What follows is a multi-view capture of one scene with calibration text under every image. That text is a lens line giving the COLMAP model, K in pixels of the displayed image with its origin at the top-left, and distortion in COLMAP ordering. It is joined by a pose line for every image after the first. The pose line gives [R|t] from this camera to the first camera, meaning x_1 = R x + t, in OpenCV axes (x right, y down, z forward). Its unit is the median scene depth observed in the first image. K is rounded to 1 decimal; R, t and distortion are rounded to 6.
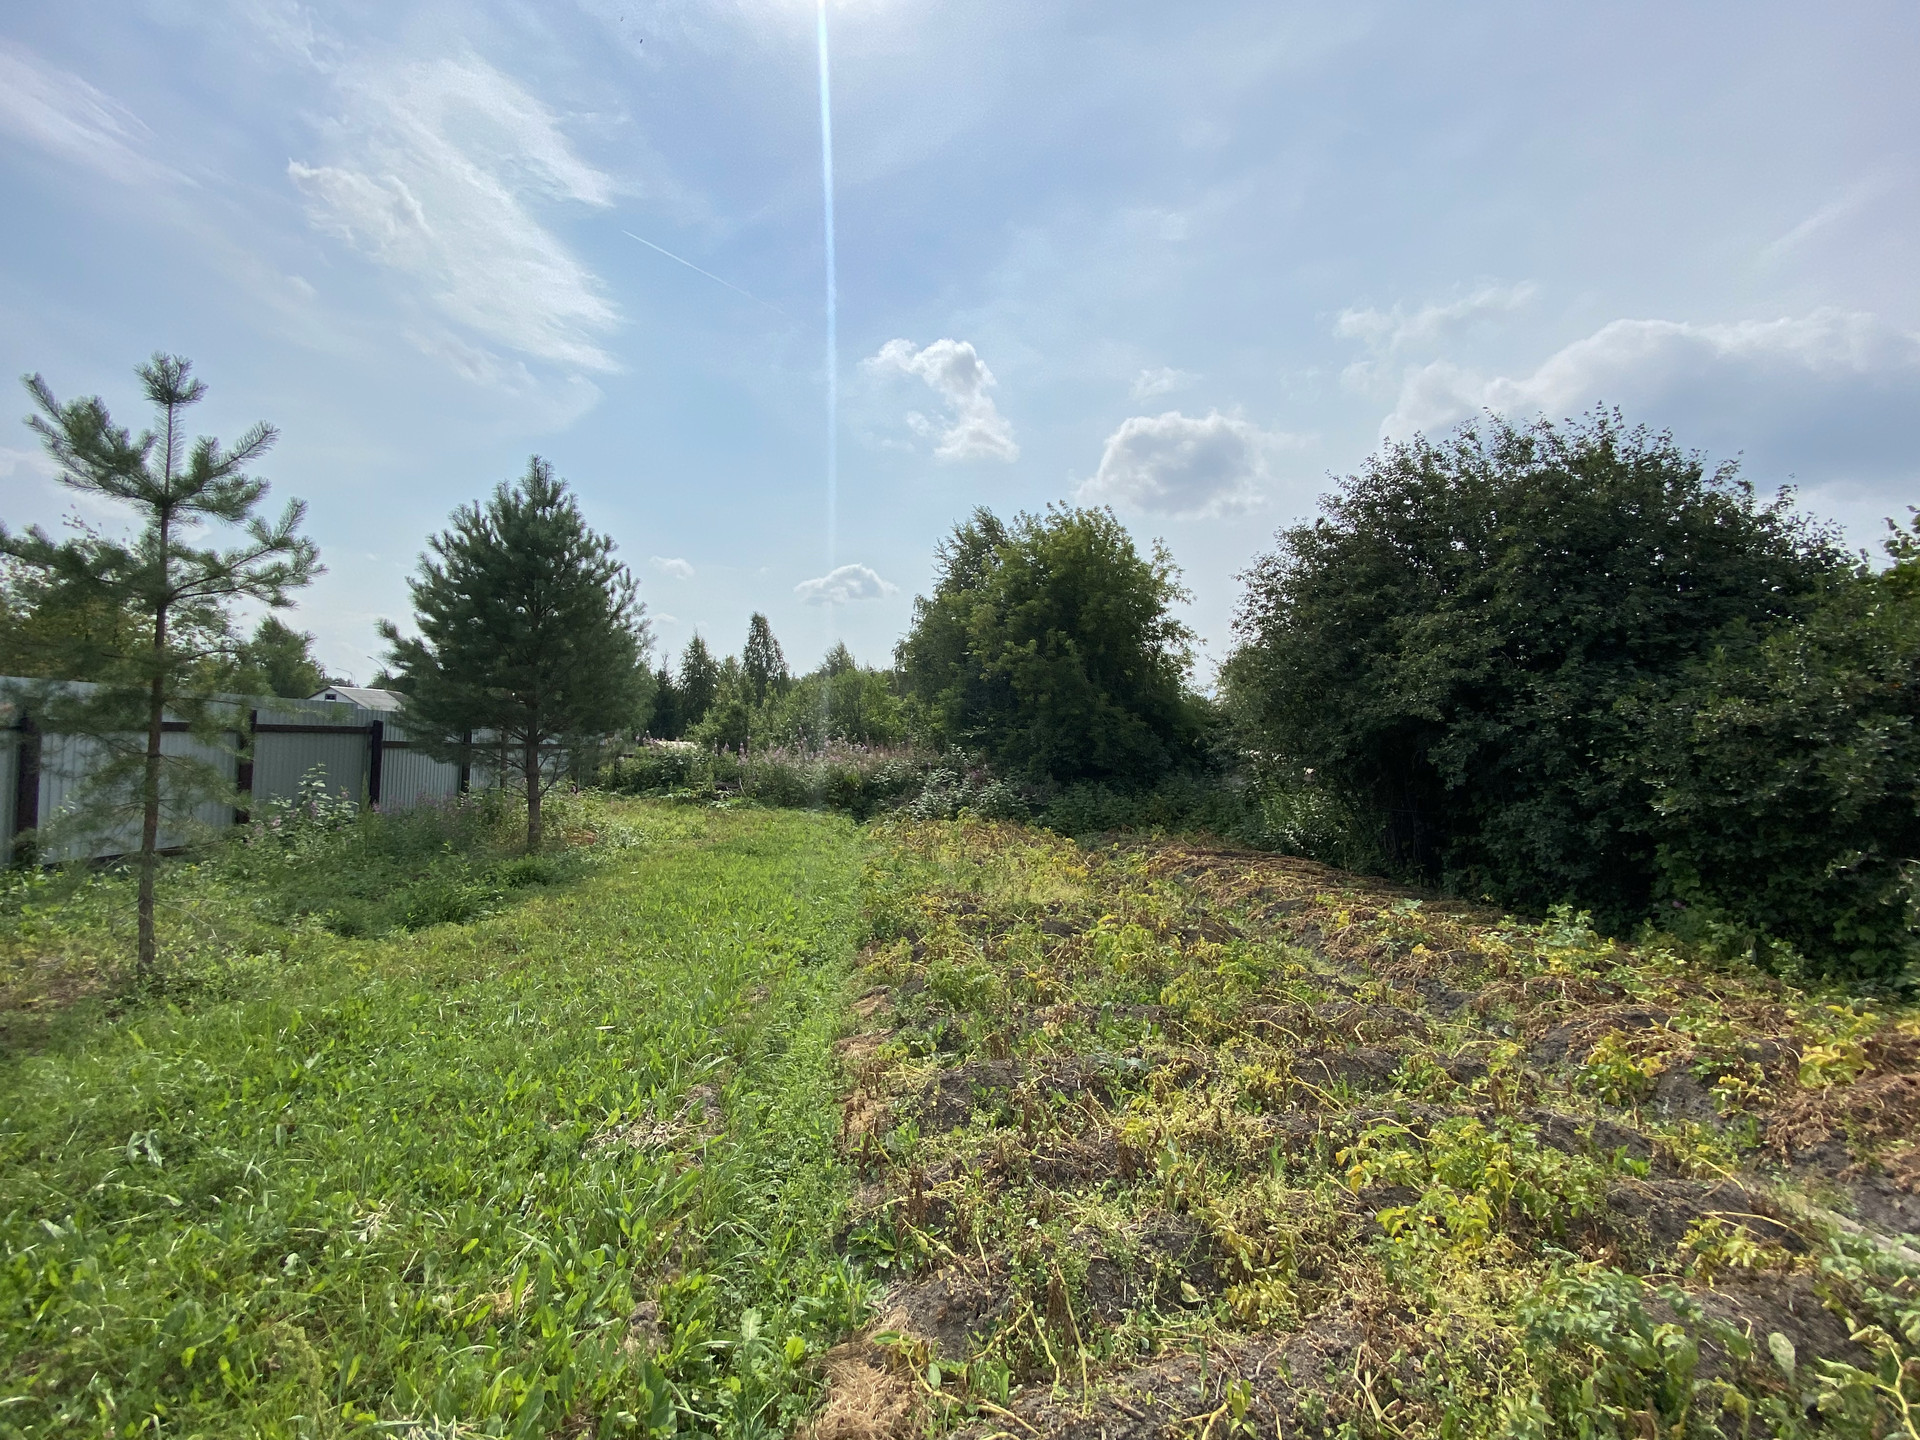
lens RADIAL K [[779.7, 0, 950.6], [0, 779.7, 721.5], [0, 0, 1]] dist [0.022612, -0.019632]
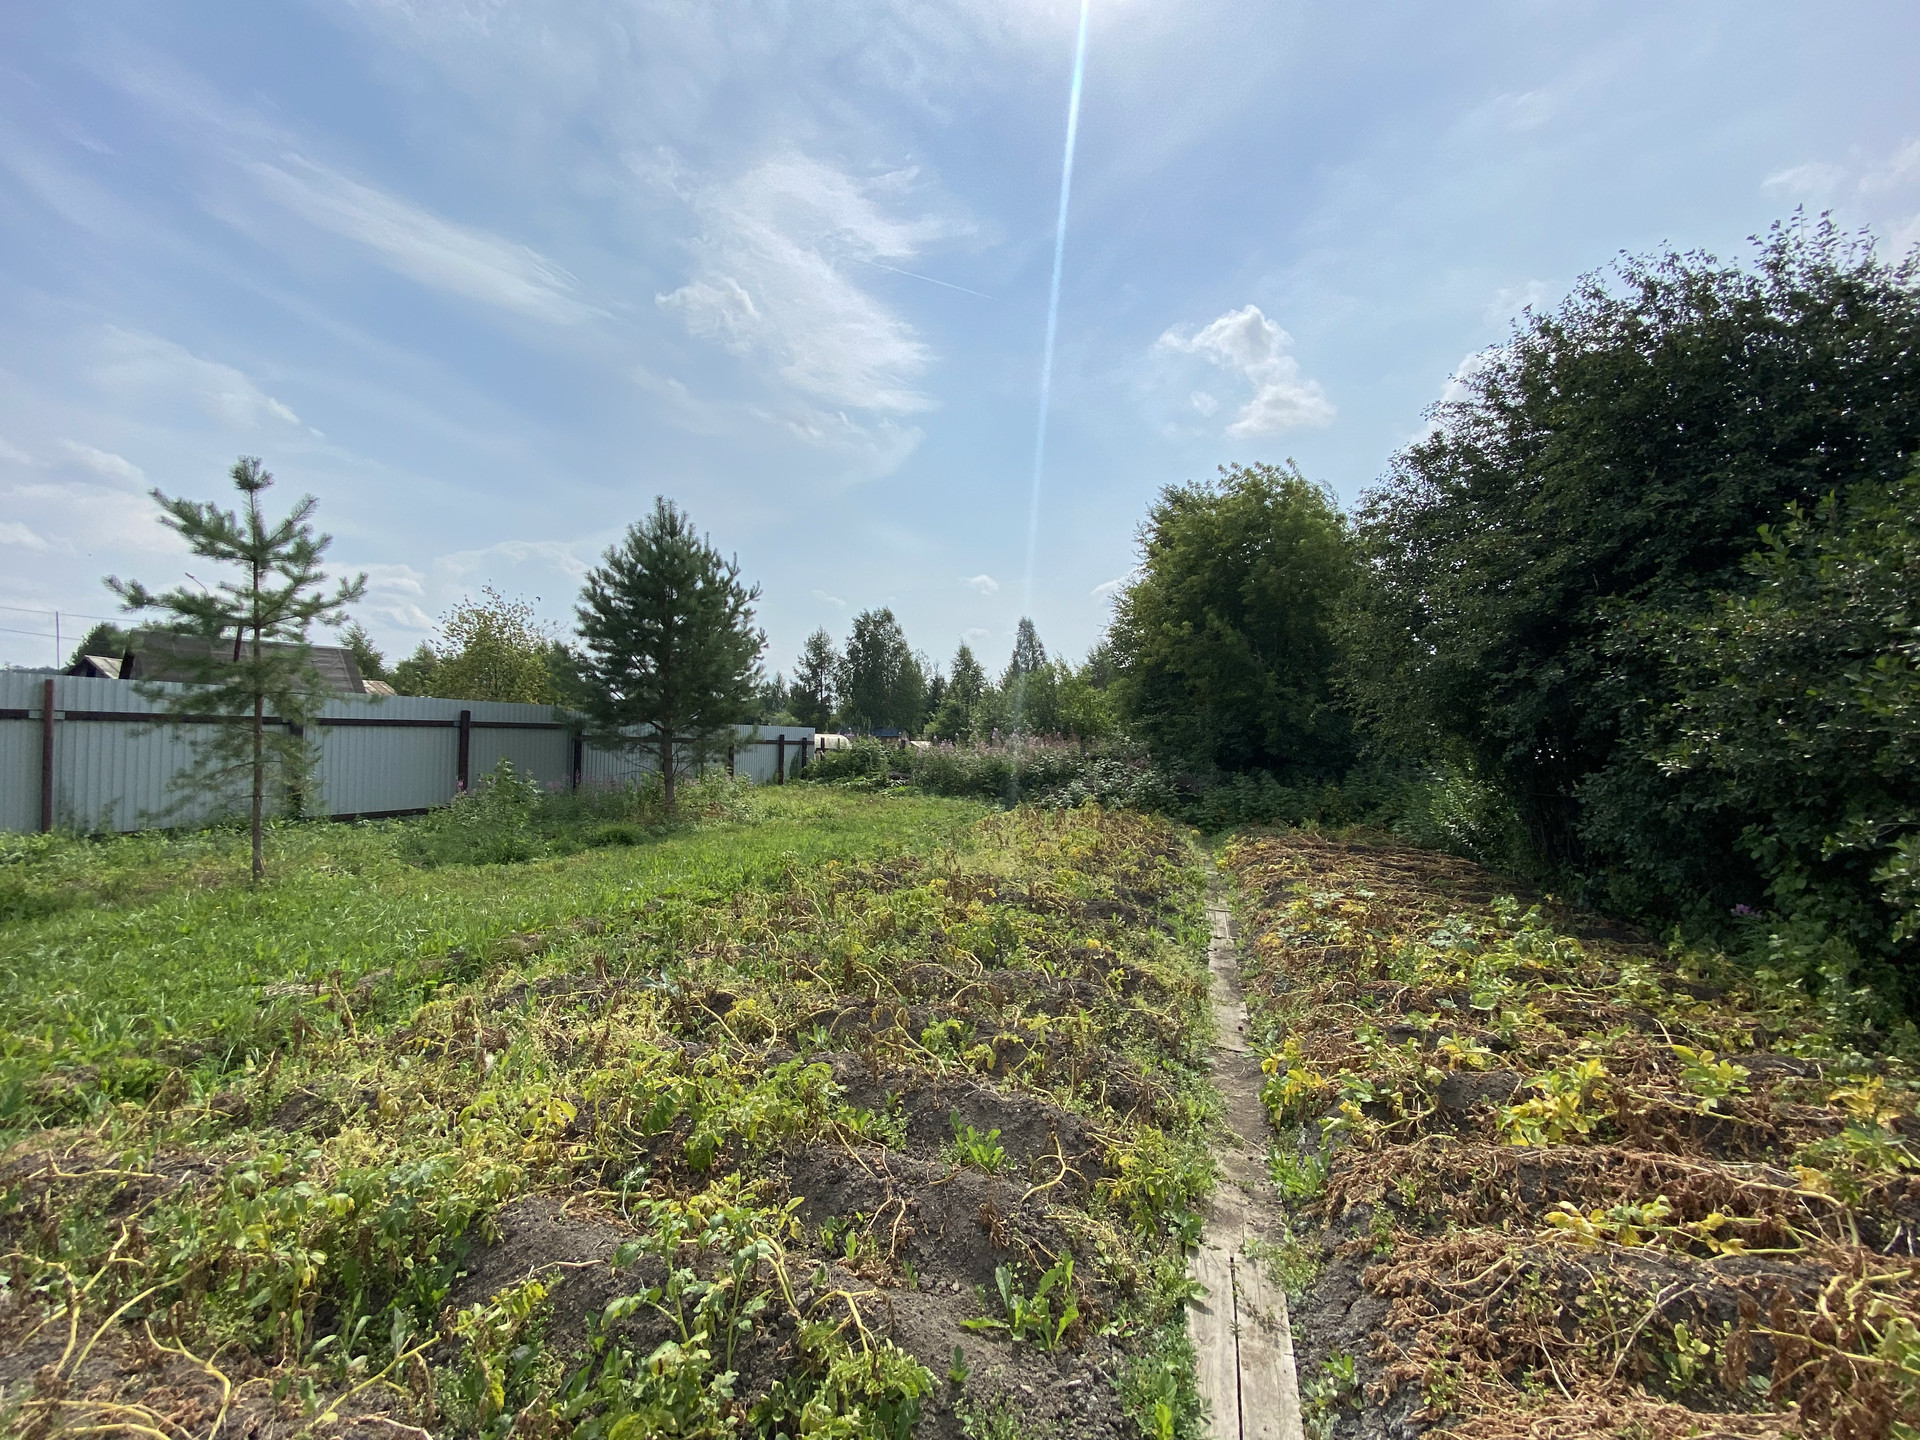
lens RADIAL K [[766.0, 0, 952.6], [0, 766.0, 761.8], [0, 0, 1]] dist [0.001373, -0.009886]
pose [[0.925446, -0.010565, -0.378733, 0.191883], [0.029375, 0.998603, 0.043923, 0.019029], [0.377739, -0.051774, 0.924463, 0.042423]]
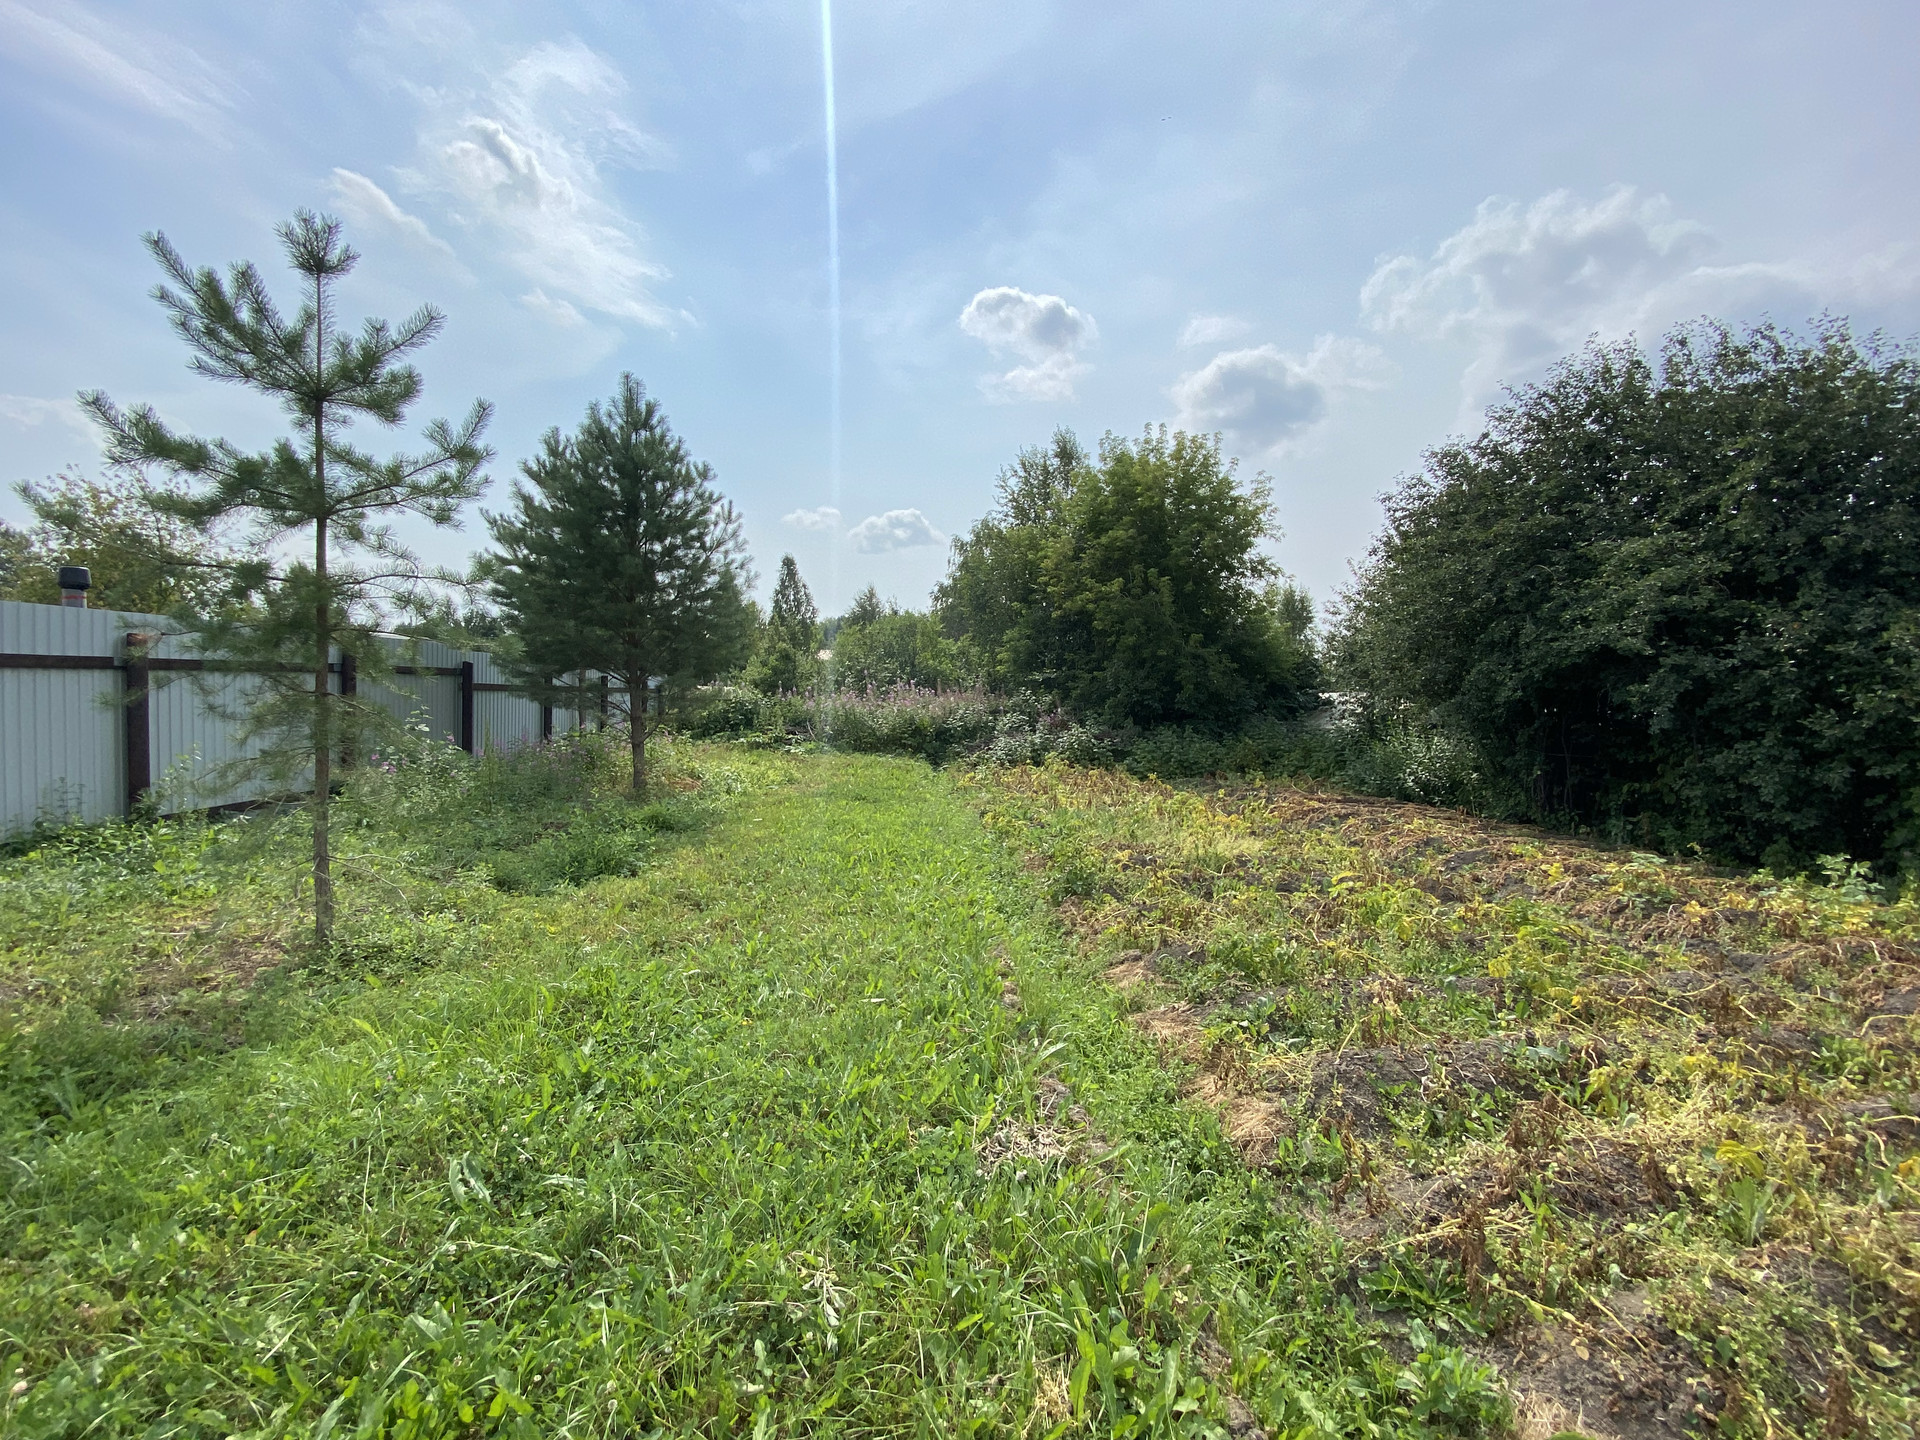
lens RADIAL K [[779.7, 0, 950.6], [0, 779.7, 721.5], [0, 0, 1]] dist [0.022612, -0.019632]
pose [[0.999807, -0.002785, -0.019460, -0.080189], [0.004132, 0.997572, 0.069526, 0.004402], [0.019220, -0.069593, 0.997390, 0.036799]]
